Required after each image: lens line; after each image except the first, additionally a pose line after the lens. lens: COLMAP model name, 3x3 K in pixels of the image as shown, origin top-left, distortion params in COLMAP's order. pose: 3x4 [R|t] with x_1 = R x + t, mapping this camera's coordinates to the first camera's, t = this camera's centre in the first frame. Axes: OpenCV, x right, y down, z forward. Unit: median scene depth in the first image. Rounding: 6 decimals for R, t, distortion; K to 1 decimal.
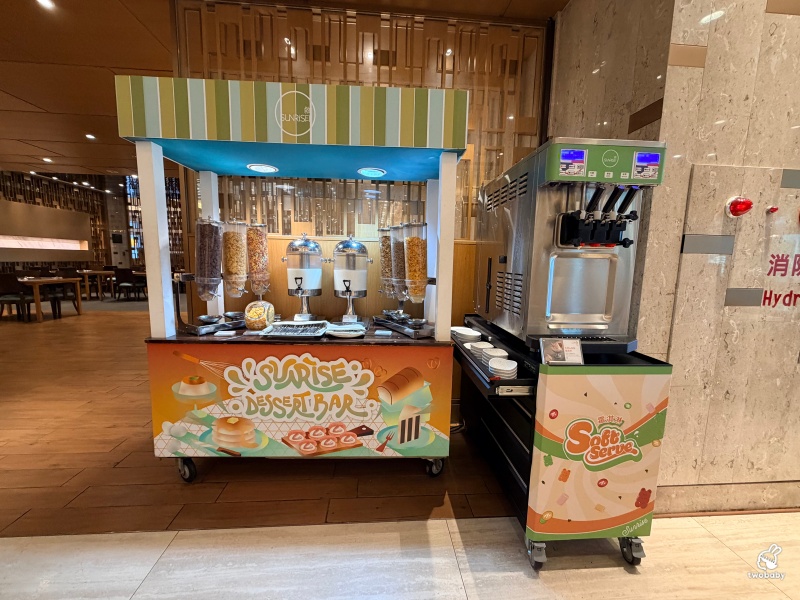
lens RADIAL K [[319.2, 0, 400.0], [0, 319.2, 300.0], [0, 0, 1]] dist [0.000575, 0.000011]
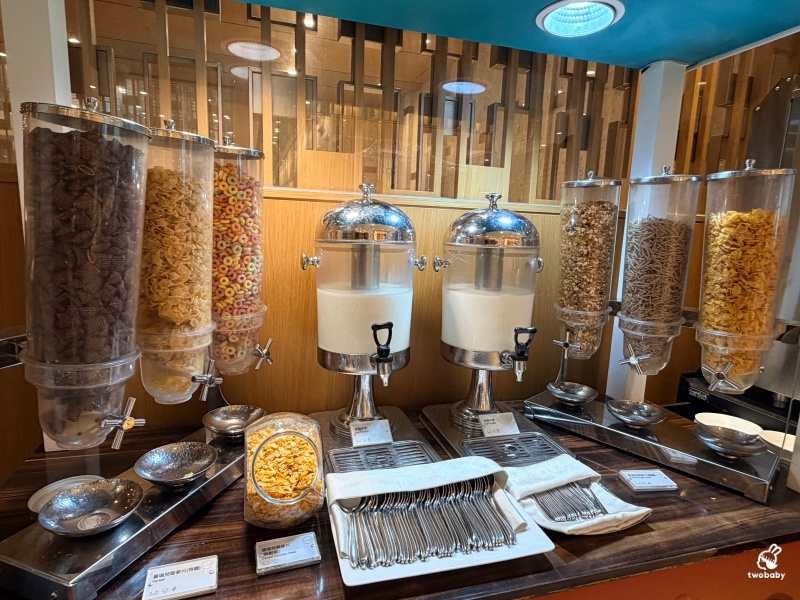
lens RADIAL K [[450.4, 0, 400.0], [0, 450.4, 300.0], [0, 0, 1]] dist [0.001377, -0.000584]
pose [[0.978332, -0.015017, 0.206495, -0.396681], [0.006093, 0.999022, 0.043787, -0.115242], [-0.206951, -0.041580, 0.977467, 0.557571]]
